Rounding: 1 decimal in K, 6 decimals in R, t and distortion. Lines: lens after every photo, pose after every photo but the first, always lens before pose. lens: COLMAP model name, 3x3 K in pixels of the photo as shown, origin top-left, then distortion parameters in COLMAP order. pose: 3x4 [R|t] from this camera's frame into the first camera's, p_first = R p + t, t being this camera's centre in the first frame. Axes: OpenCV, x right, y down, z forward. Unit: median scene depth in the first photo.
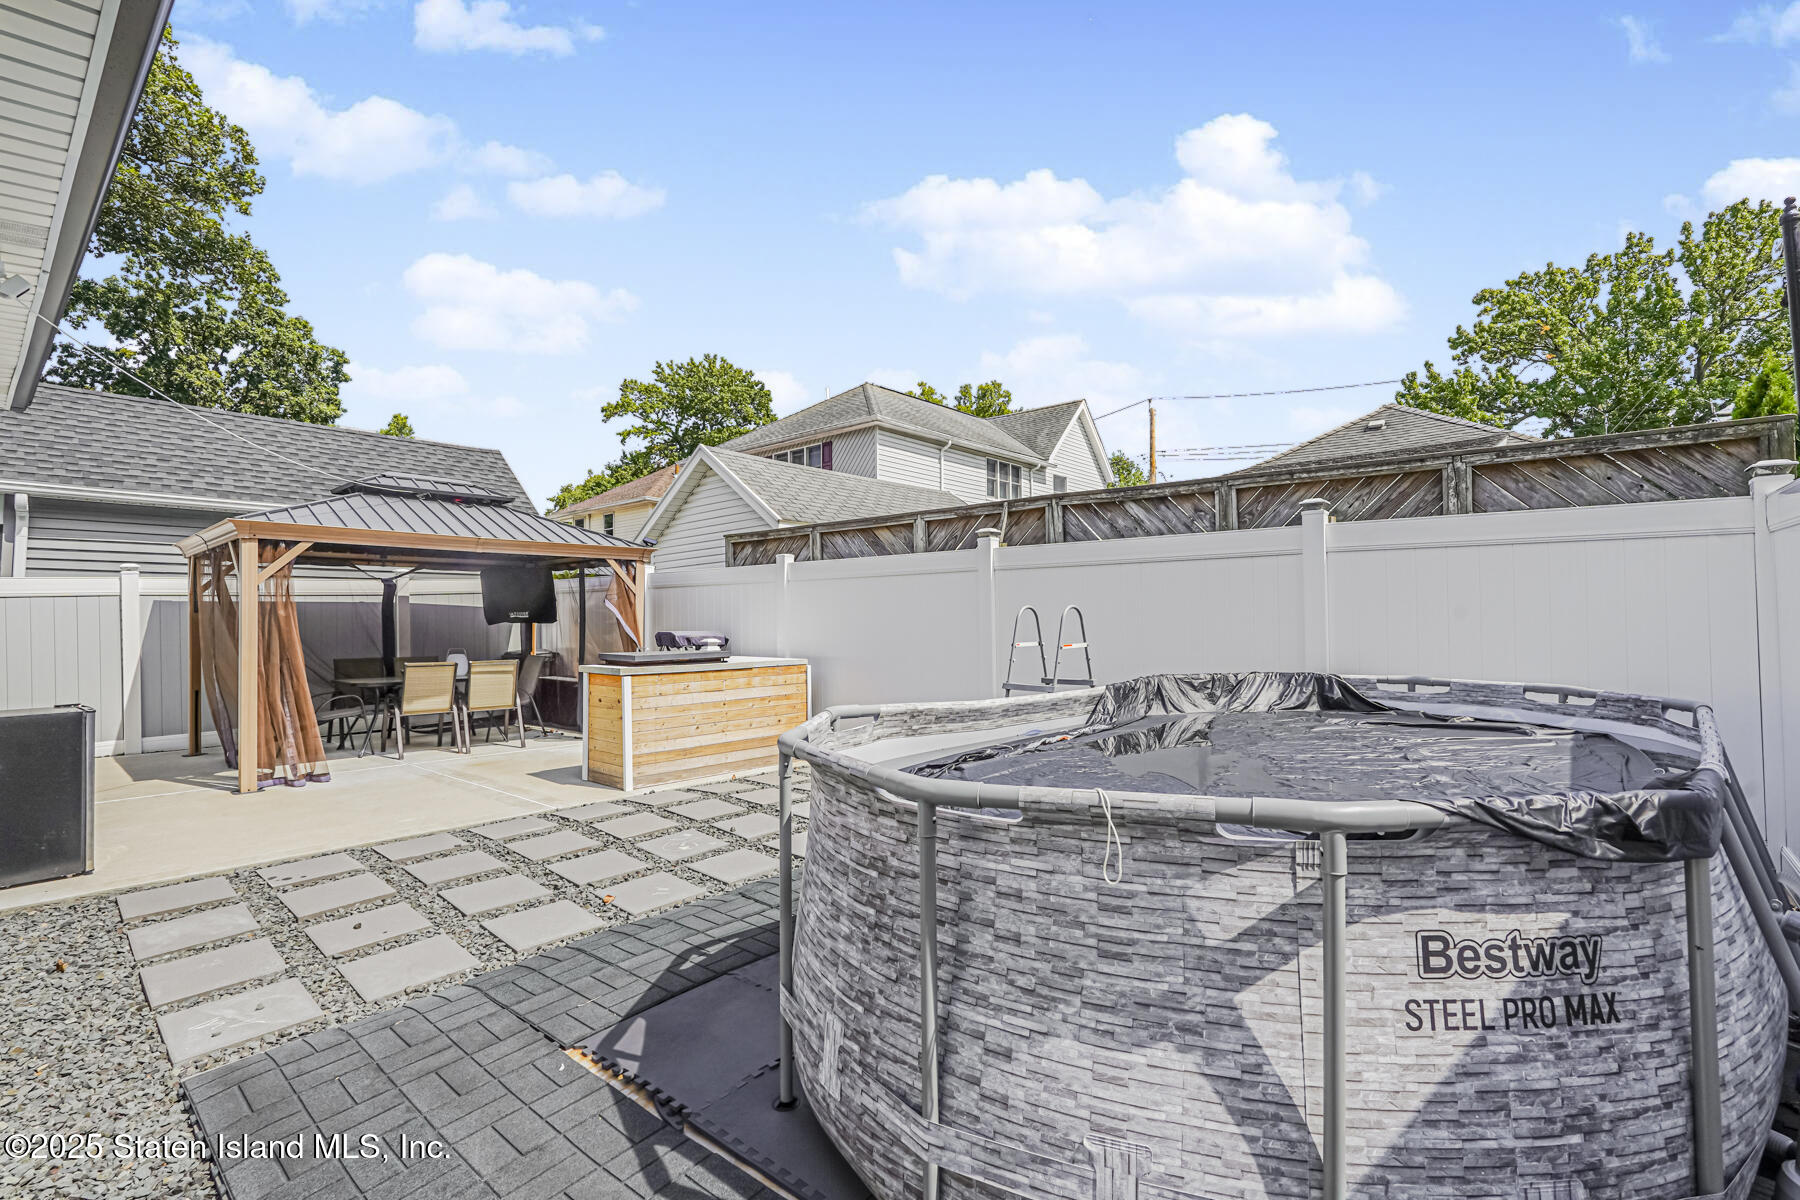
lens RADIAL K [[816.3, 0, 904.6], [0, 816.3, 607.1], [0, 0, 1]] dist [-0.017080, 0.009651]
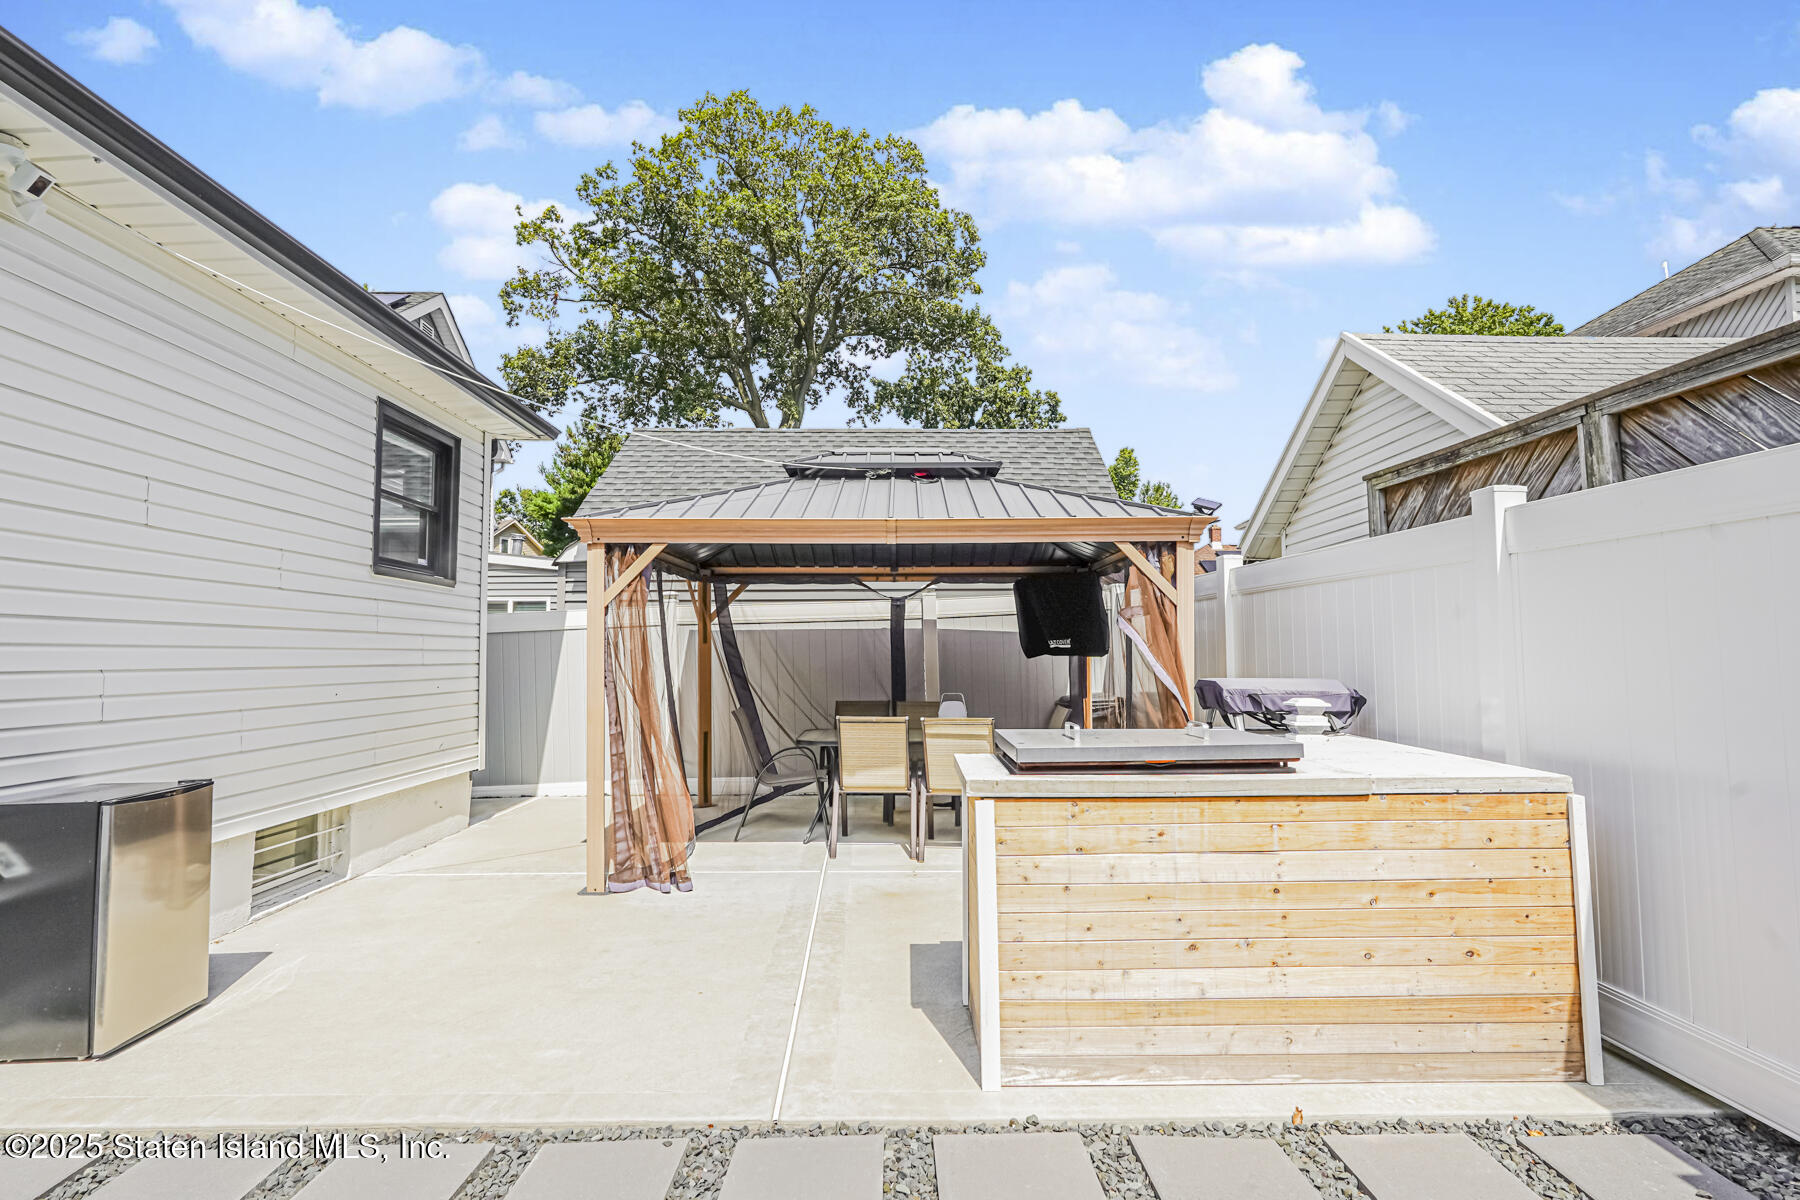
lens RADIAL K [[852.9, 0, 902.9], [0, 852.9, 606.0], [0, 0, 1]] dist [-0.014956, 0.000936]
pose [[0.667133, -0.036054, -0.744066, -0.040585], [0.013274, 0.999245, -0.036517, 0.002894], [0.744820, 0.014485, 0.667108, 0.555255]]
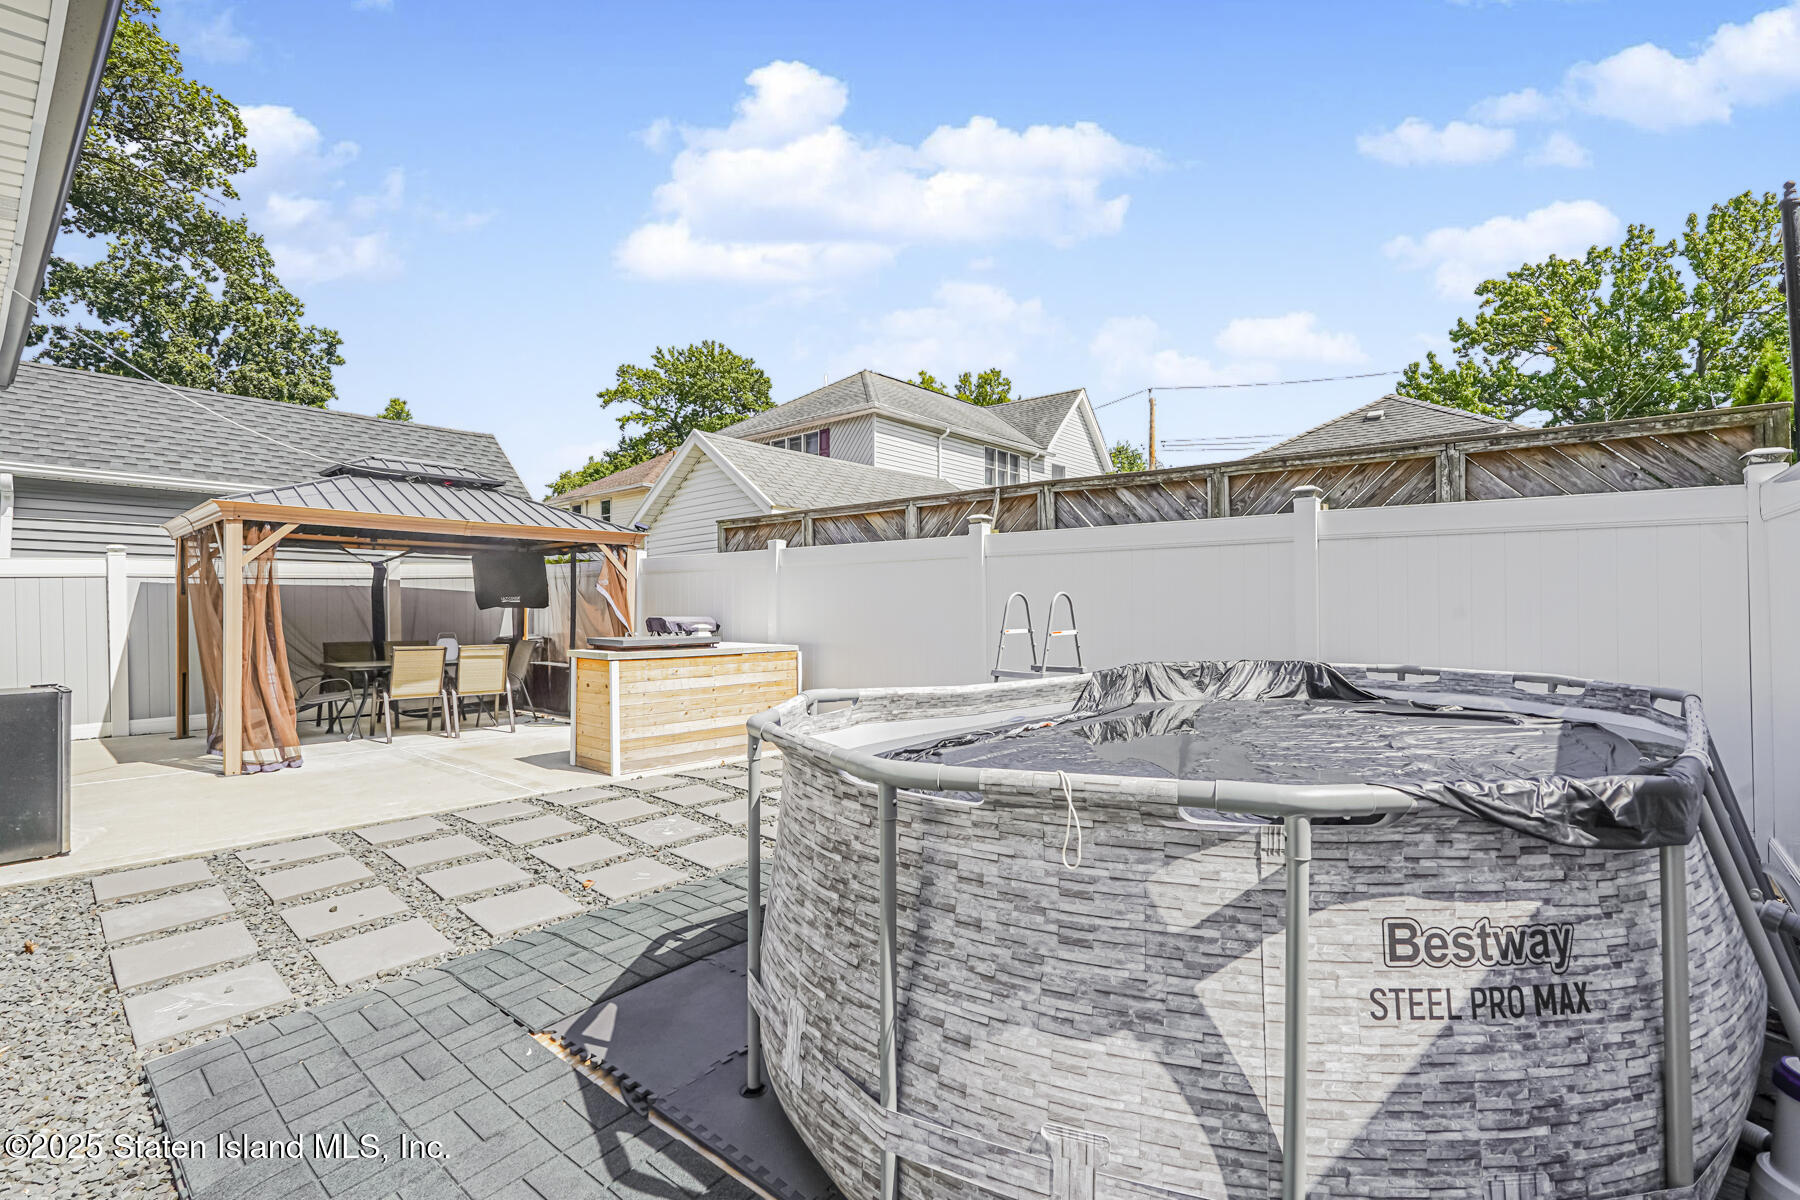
lens RADIAL K [[816.3, 0, 904.9], [0, 816.3, 604.2], [0, 0, 1]] dist [-0.017080, 0.009651]
pose [[0.999980, 0.006153, 0.001247, 0.009437], [-0.006165, 0.999931, 0.010016, 0.002778], [-0.001186, -0.010023, 0.999949, 0.005272]]
